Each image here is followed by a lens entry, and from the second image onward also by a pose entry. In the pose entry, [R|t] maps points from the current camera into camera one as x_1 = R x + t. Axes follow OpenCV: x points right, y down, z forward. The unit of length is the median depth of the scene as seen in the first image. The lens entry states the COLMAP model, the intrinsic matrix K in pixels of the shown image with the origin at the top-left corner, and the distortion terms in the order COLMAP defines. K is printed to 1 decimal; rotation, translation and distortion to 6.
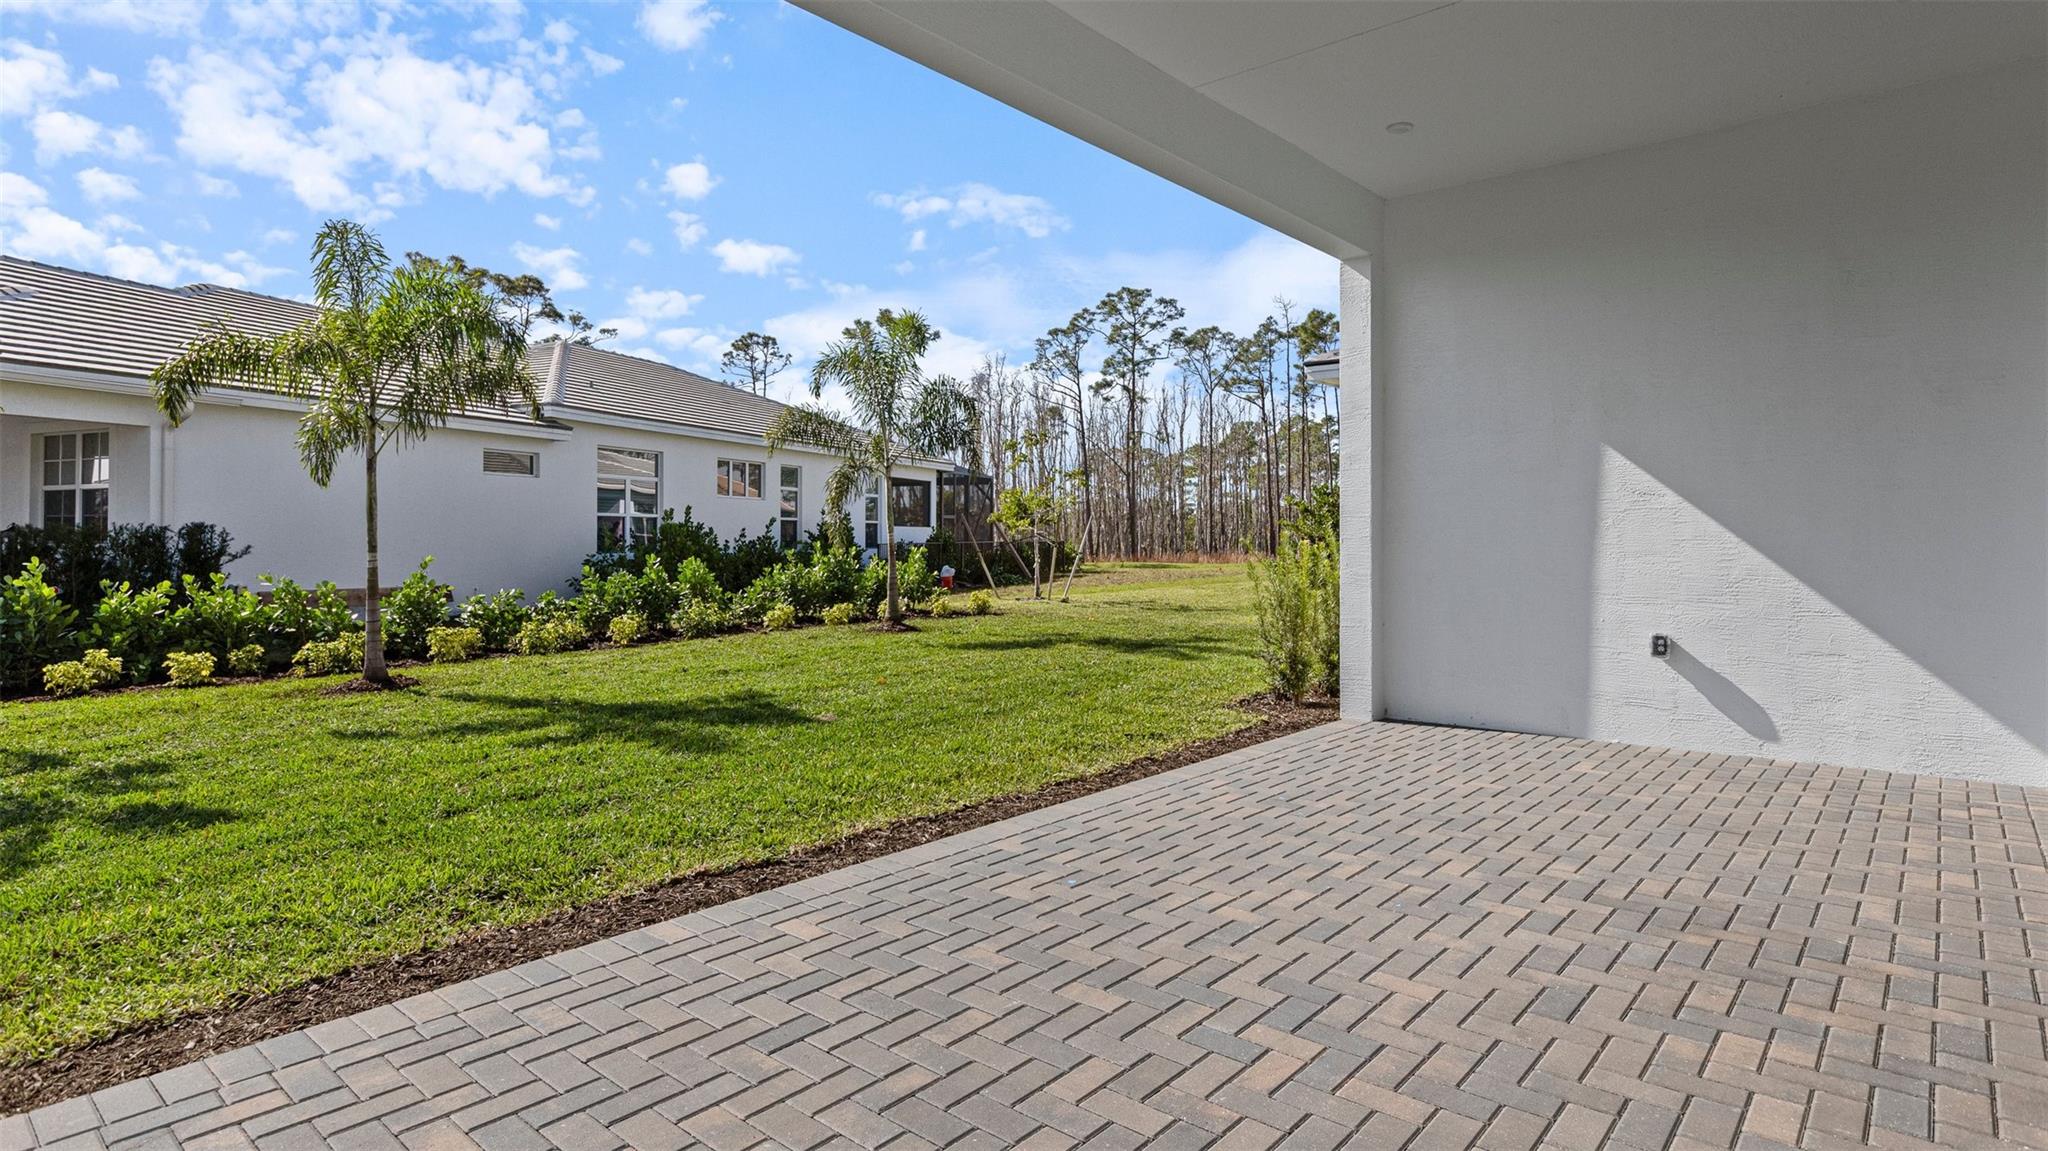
lens RADIAL K [[1019.8, 0, 1031.2], [0, 1019.8, 557.2], [0, 0, 1]] dist [0.001108, -0.001038]
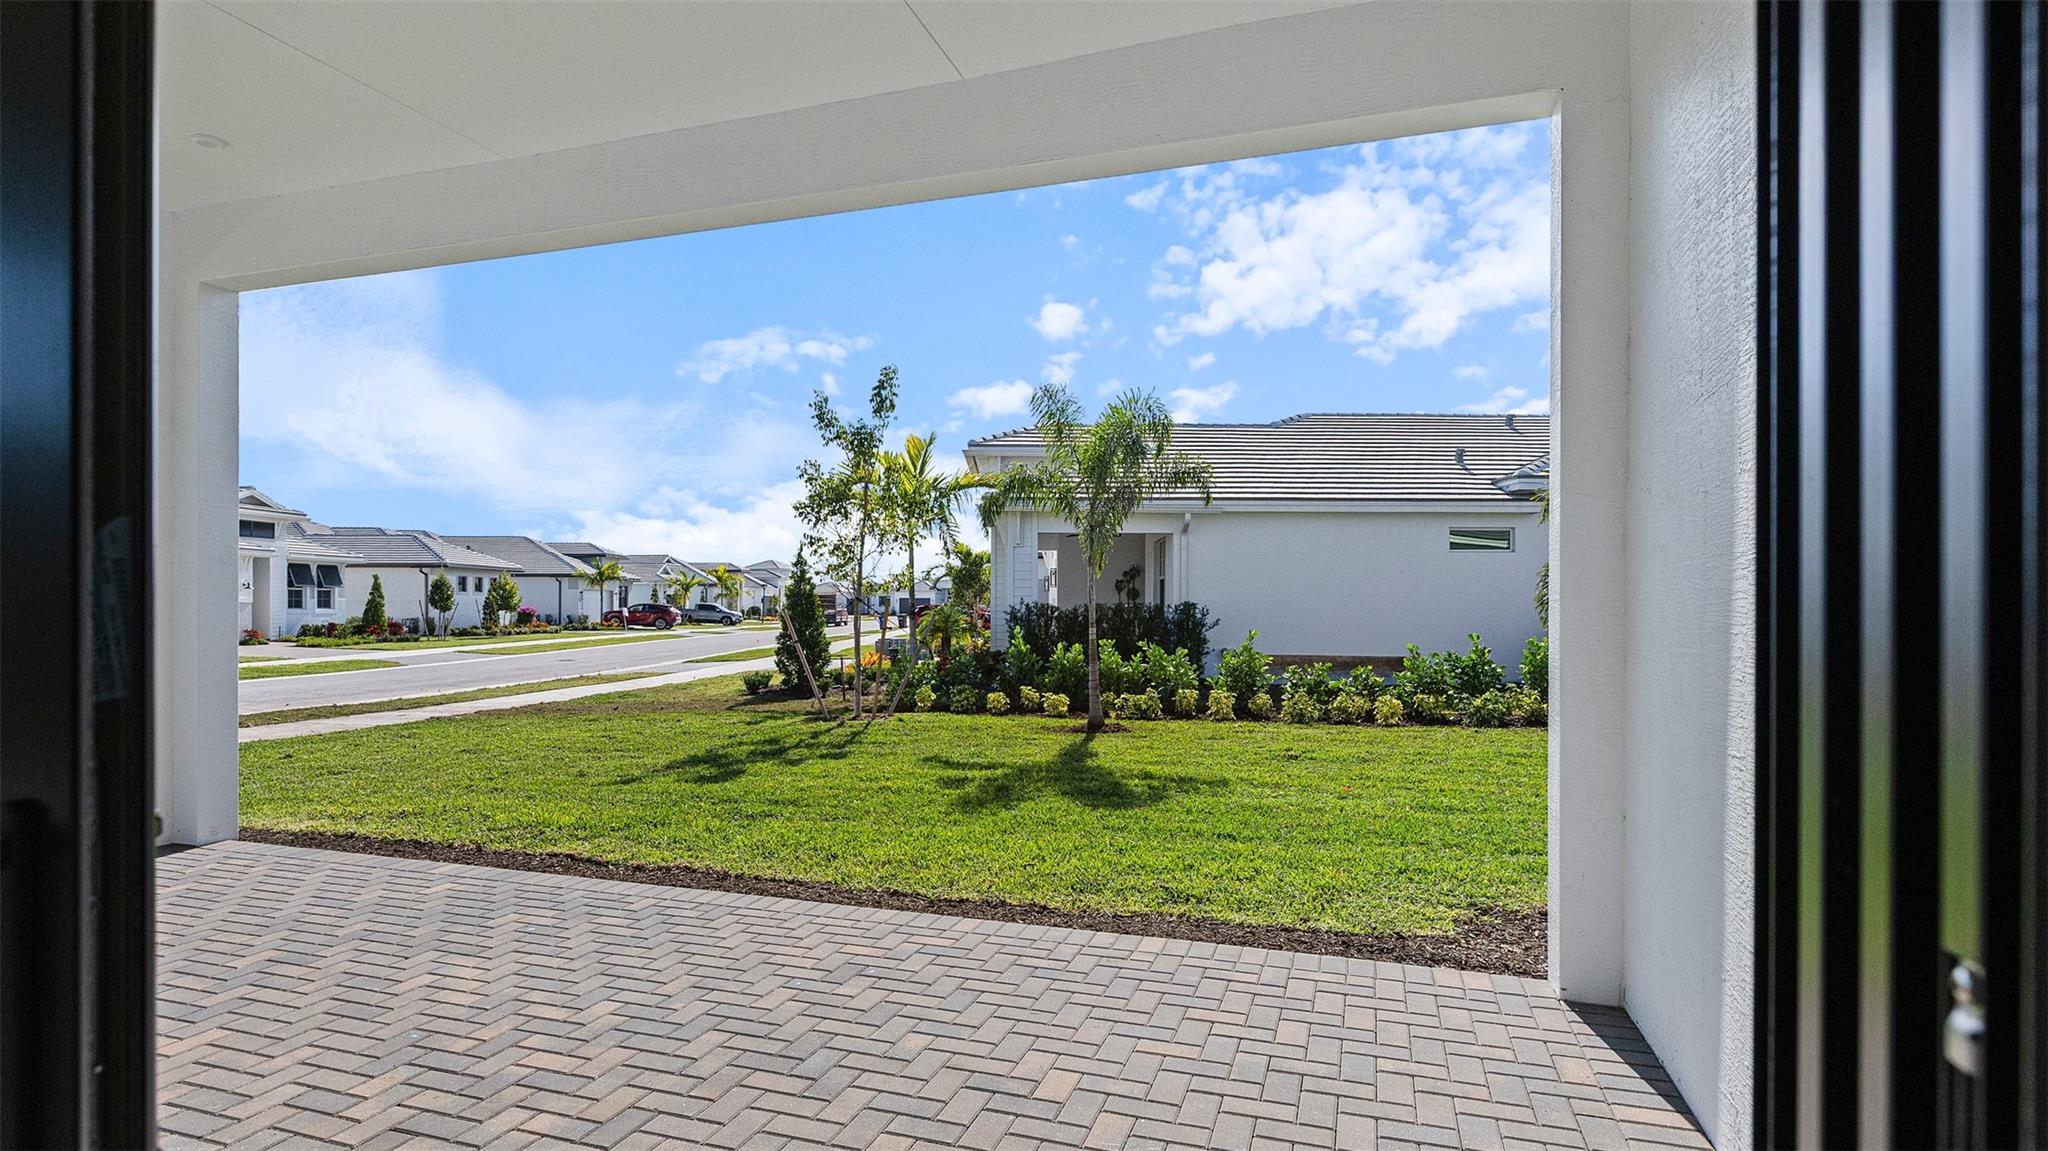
lens RADIAL K [[1019.8, 0, 1033.4], [0, 1019.8, 584.0], [0, 0, 1]] dist [0.001108, -0.001038]
pose [[0.400953, -0.019160, -0.915898, 1.385530], [-0.019701, 0.999370, -0.029530, -0.053073], [0.915887, 0.029884, 0.400323, 1.082615]]
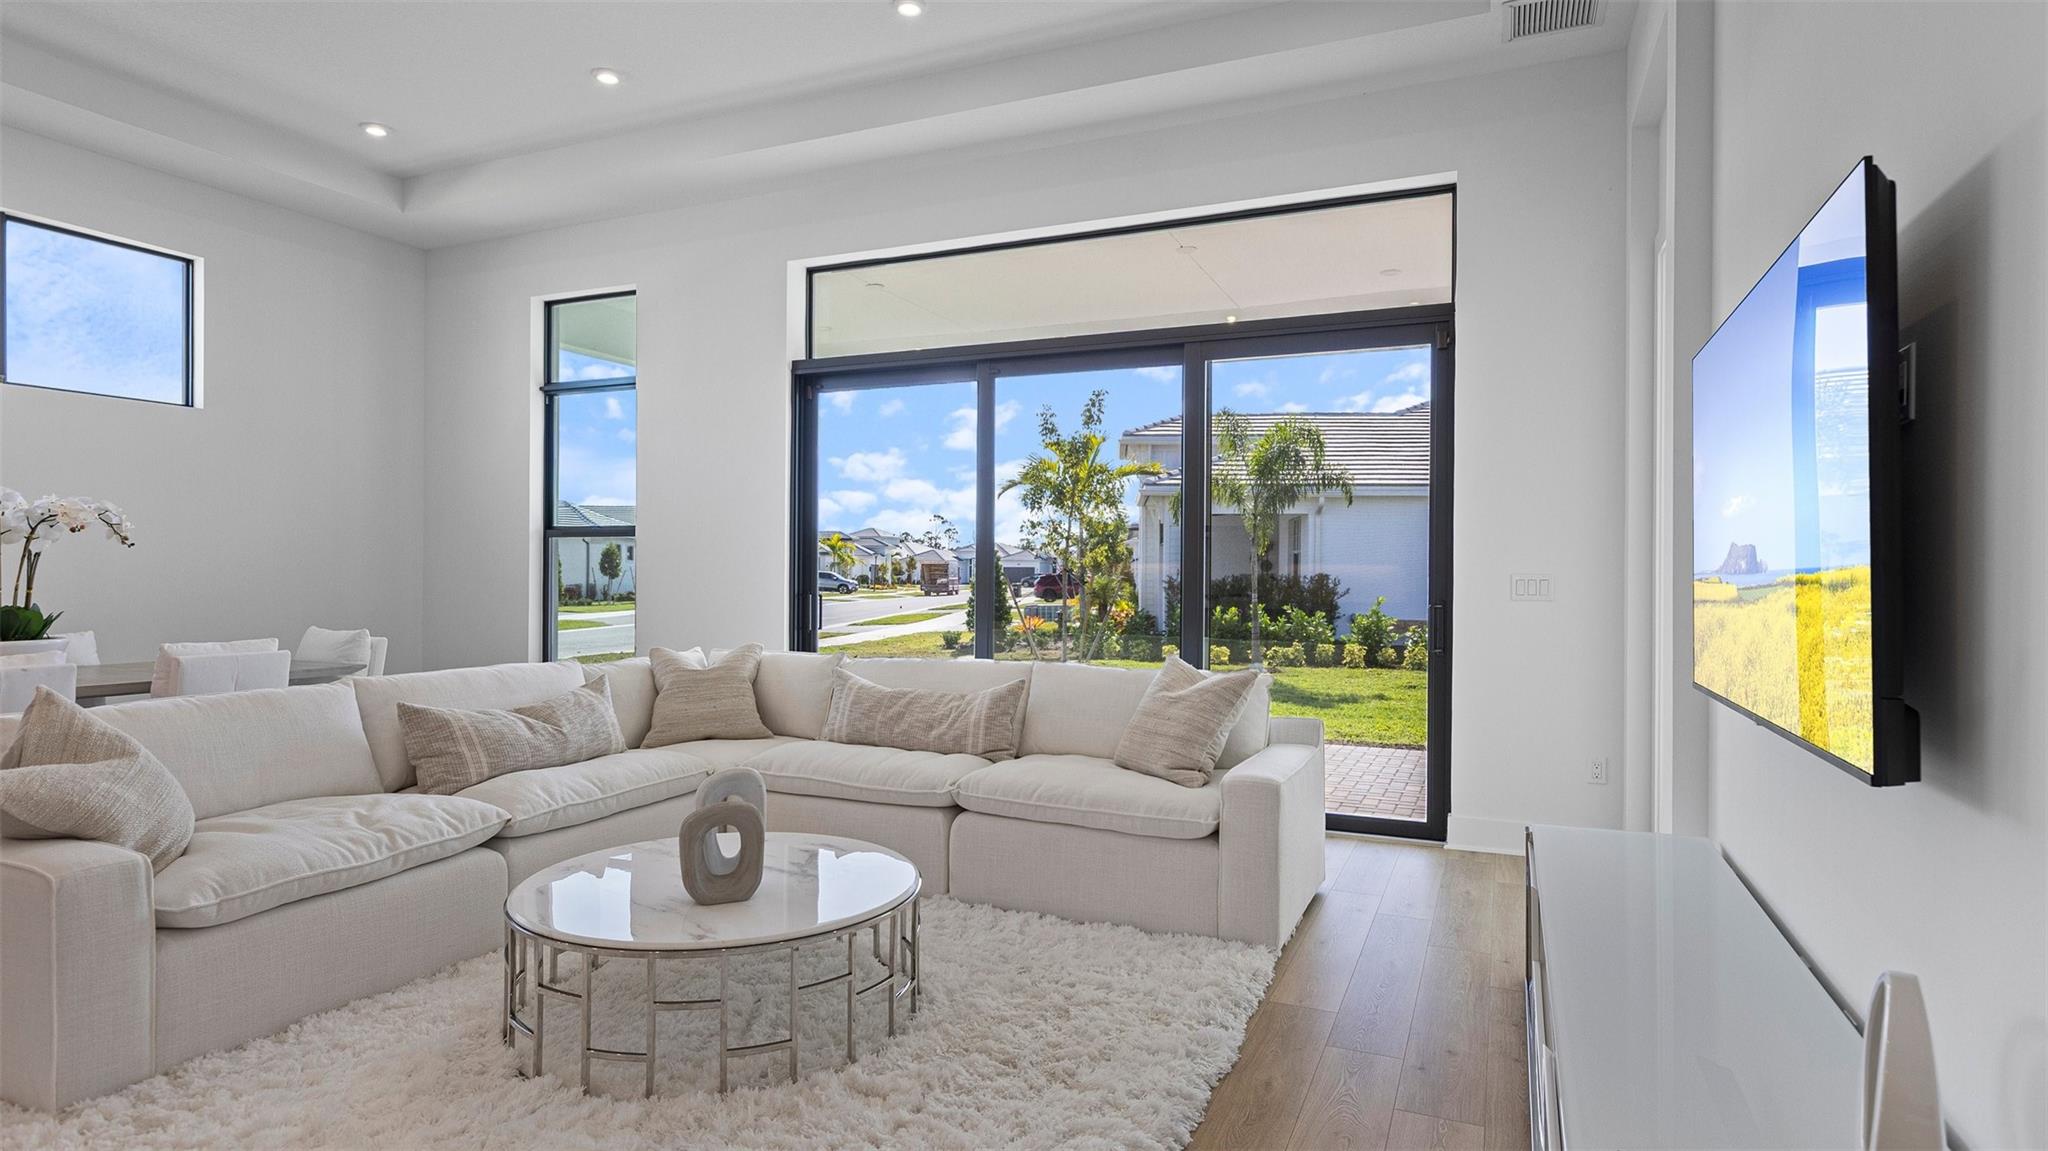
lens RADIAL K [[1098.2, 0, 1024.6], [0, 1098.2, 582.0], [0, 0, 1]] dist [-0.002291, 0.003715]
pose [[0.314922, 0.007989, -0.949084, 2.398071], [-0.026438, 0.999650, -0.000358, -0.034537], [0.948749, 0.025205, 0.315023, 0.295520]]
